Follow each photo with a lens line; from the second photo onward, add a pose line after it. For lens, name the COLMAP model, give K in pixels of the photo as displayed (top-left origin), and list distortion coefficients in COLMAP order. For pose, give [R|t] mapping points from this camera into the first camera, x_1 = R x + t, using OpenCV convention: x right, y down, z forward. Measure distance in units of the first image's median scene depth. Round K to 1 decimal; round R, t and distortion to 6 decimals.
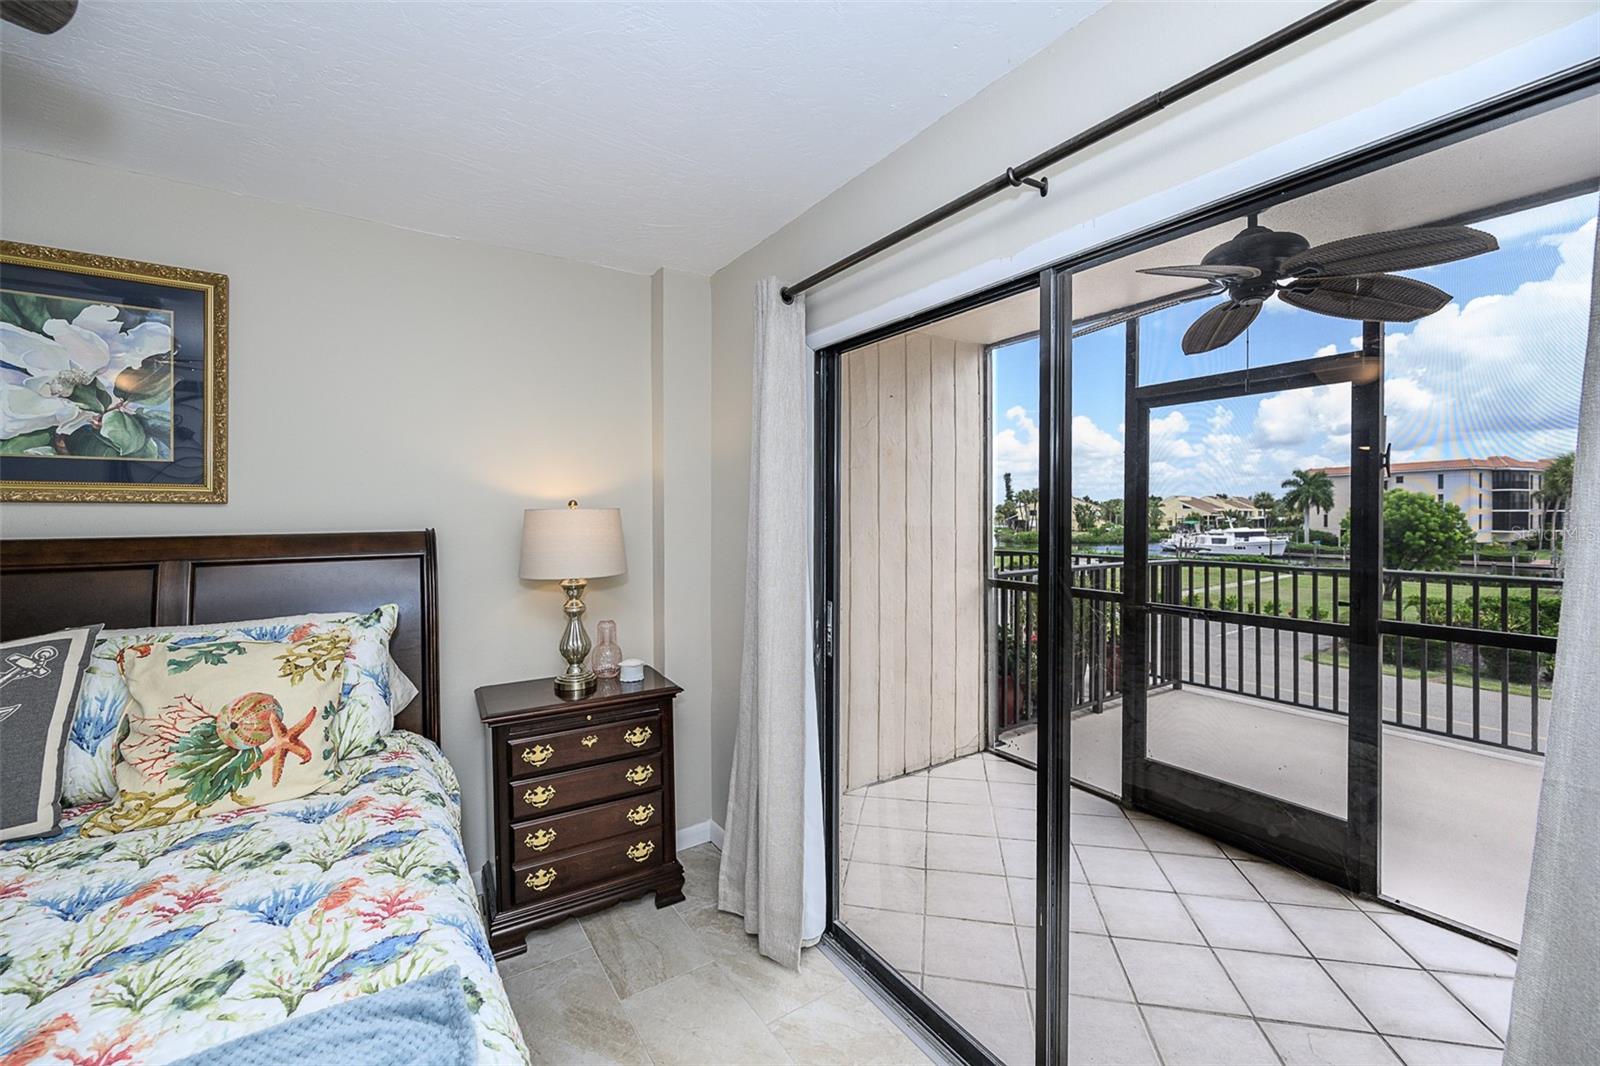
lens RADIAL K [[655.4, 0, 815.3], [0, 655.4, 520.7], [0, 0, 1]] dist [-0.003102, -0.000173]
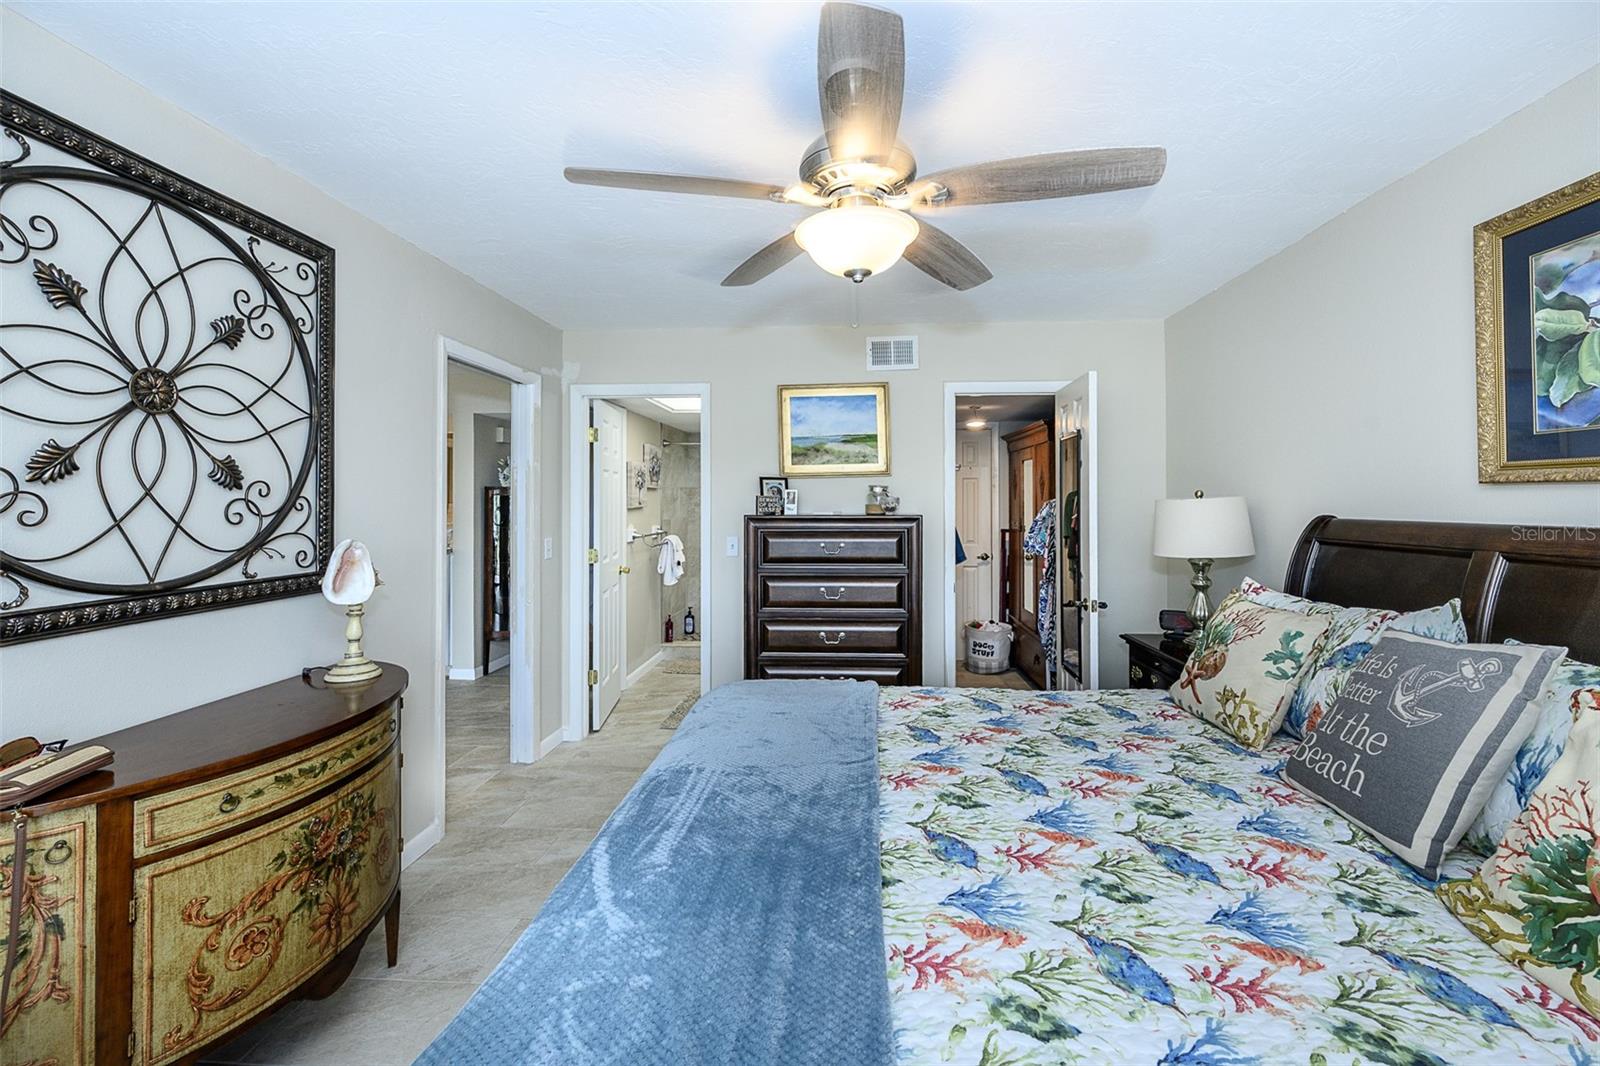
lens RADIAL K [[654.1, 0, 819.9], [0, 654.1, 491.5], [0, 0, 1]] dist [-0.003762, 0.000390]
pose [[-0.603404, -0.008255, -0.797393, -0.013500], [-0.005215, 0.999966, -0.006405, -0.006714], [0.797419, 0.000294, -0.603426, 0.779869]]
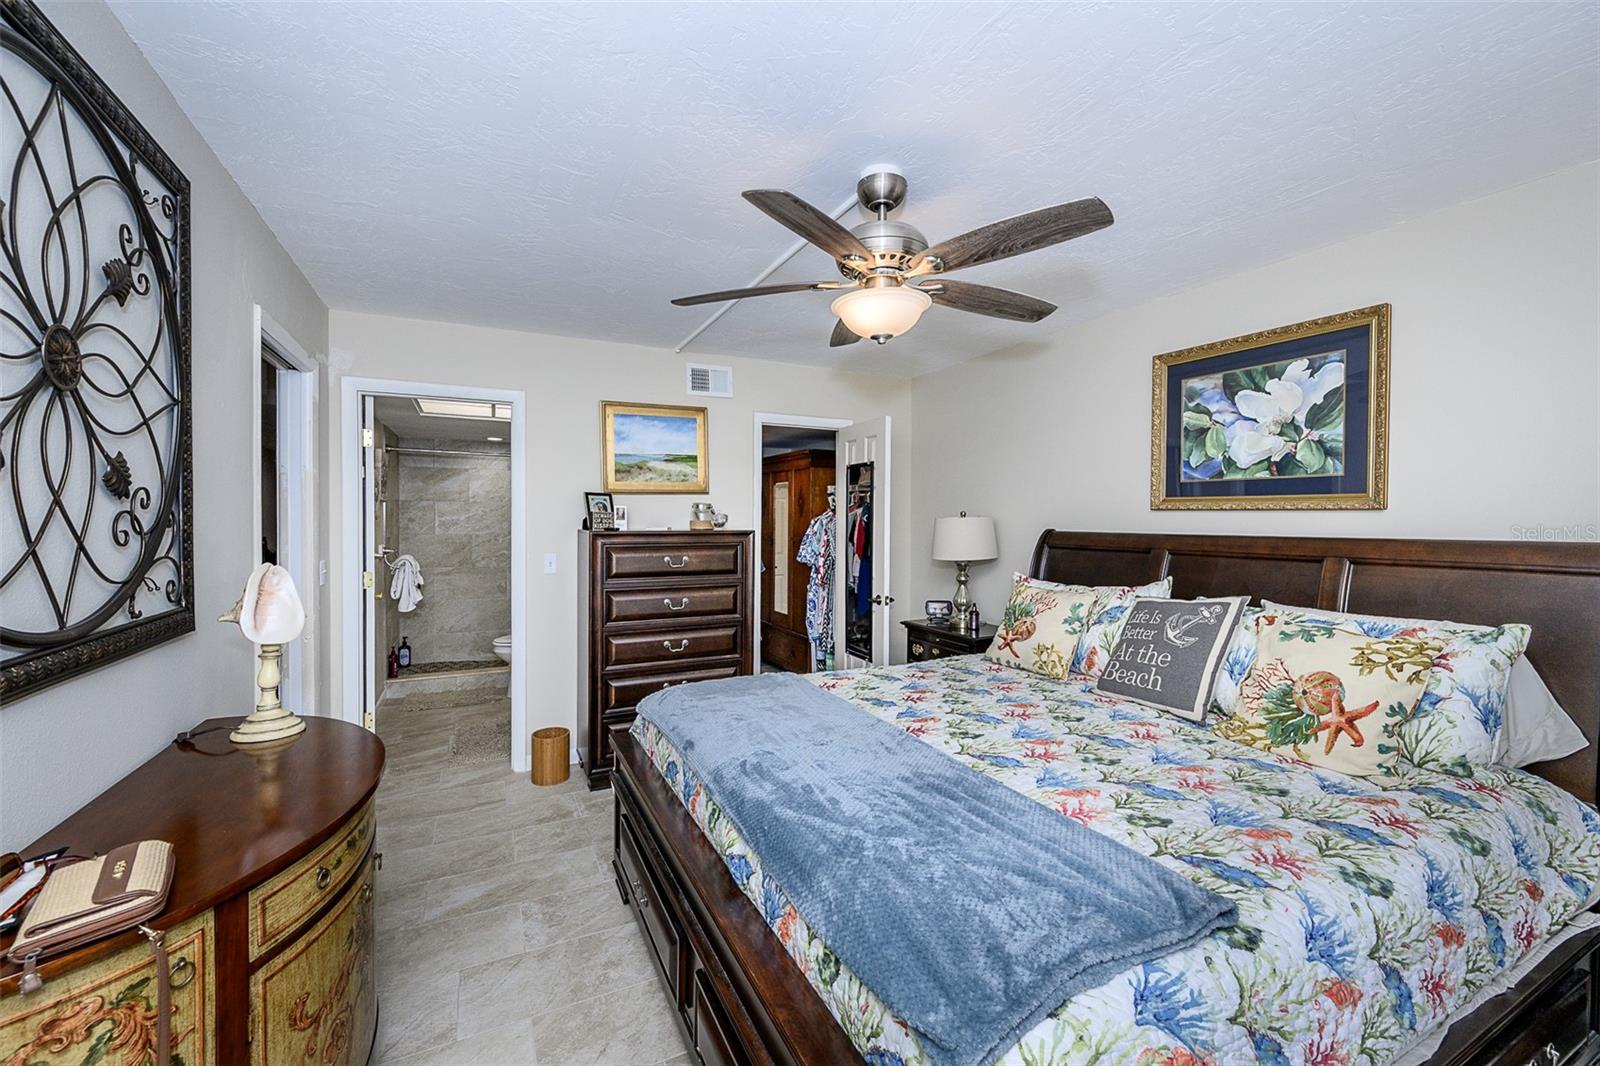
lens RADIAL K [[639.6, 0, 797.8], [0, 639.6, 525.9], [0, 0, 1]] dist [-0.000980, -0.000191]
pose [[-0.135831, 0.015251, -0.990615, 0.410114], [-0.014241, 0.999748, 0.017345, -0.004148], [0.990630, 0.016464, -0.135579, 0.216919]]
